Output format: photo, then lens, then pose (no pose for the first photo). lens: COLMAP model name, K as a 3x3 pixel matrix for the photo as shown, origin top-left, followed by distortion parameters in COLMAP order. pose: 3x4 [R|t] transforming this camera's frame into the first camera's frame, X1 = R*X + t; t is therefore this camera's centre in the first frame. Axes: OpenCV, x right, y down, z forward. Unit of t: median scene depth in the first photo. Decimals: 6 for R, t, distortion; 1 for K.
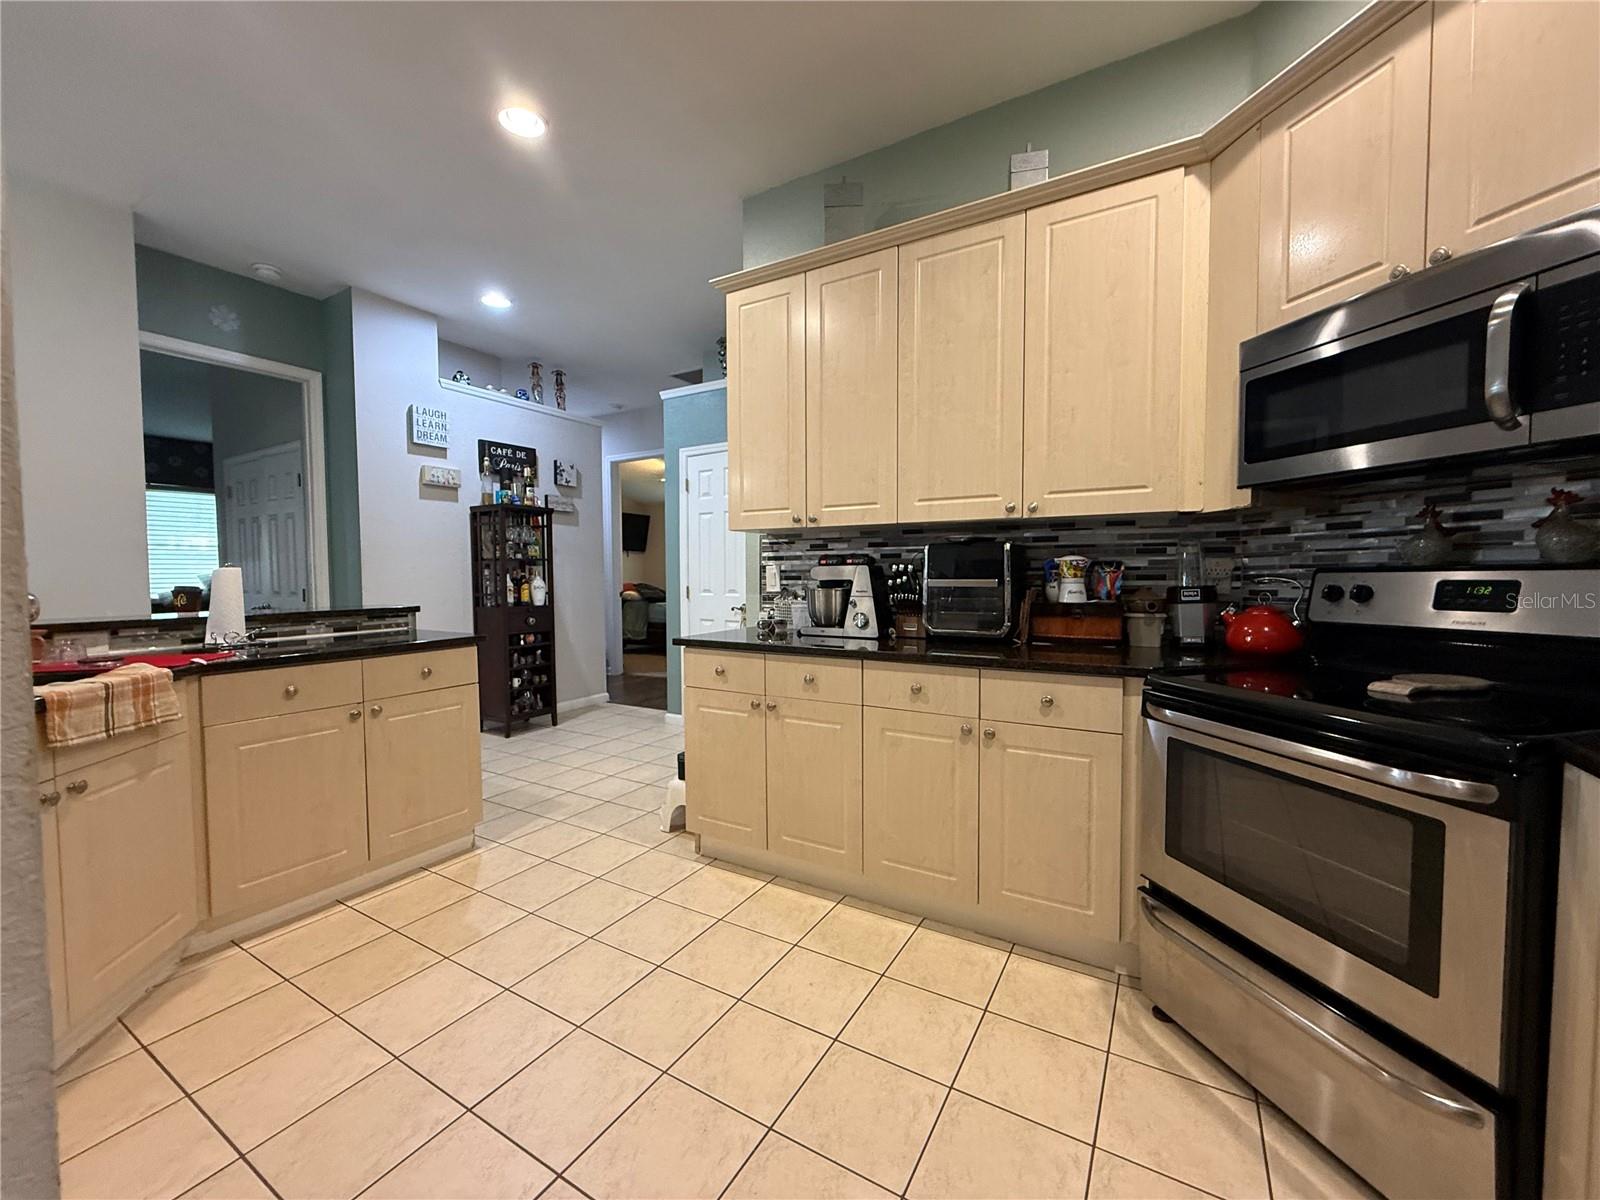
lens RADIAL K [[640.1, 0, 806.4], [0, 640.1, 599.9], [0, 0, 1]] dist [-0.001024, 0.000001]
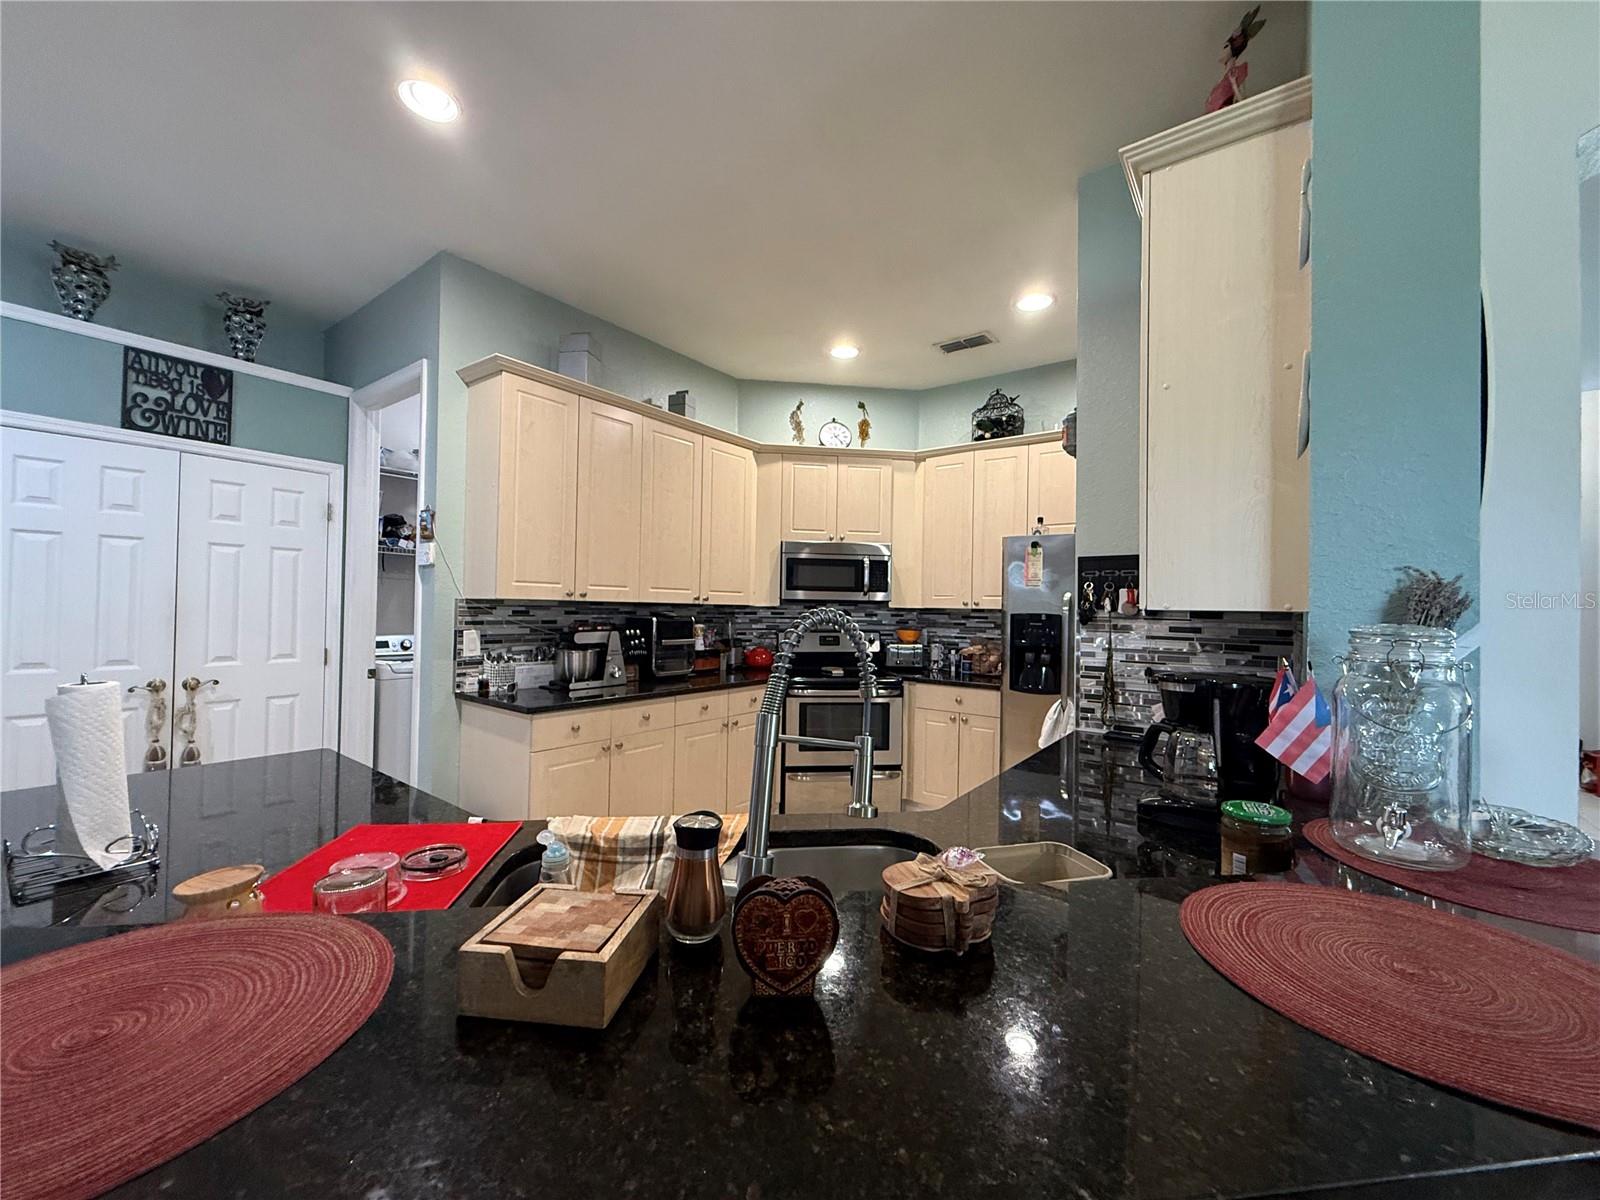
lens RADIAL K [[640.1, 0, 804.9], [0, 640.1, 600.1], [0, 0, 1]] dist [-0.001024, 0.000001]
pose [[0.110824, 0.026533, 0.993486, -1.171875], [0.030654, 0.999077, -0.030102, -0.064548], [-0.993367, 0.033791, 0.109909, 0.439868]]
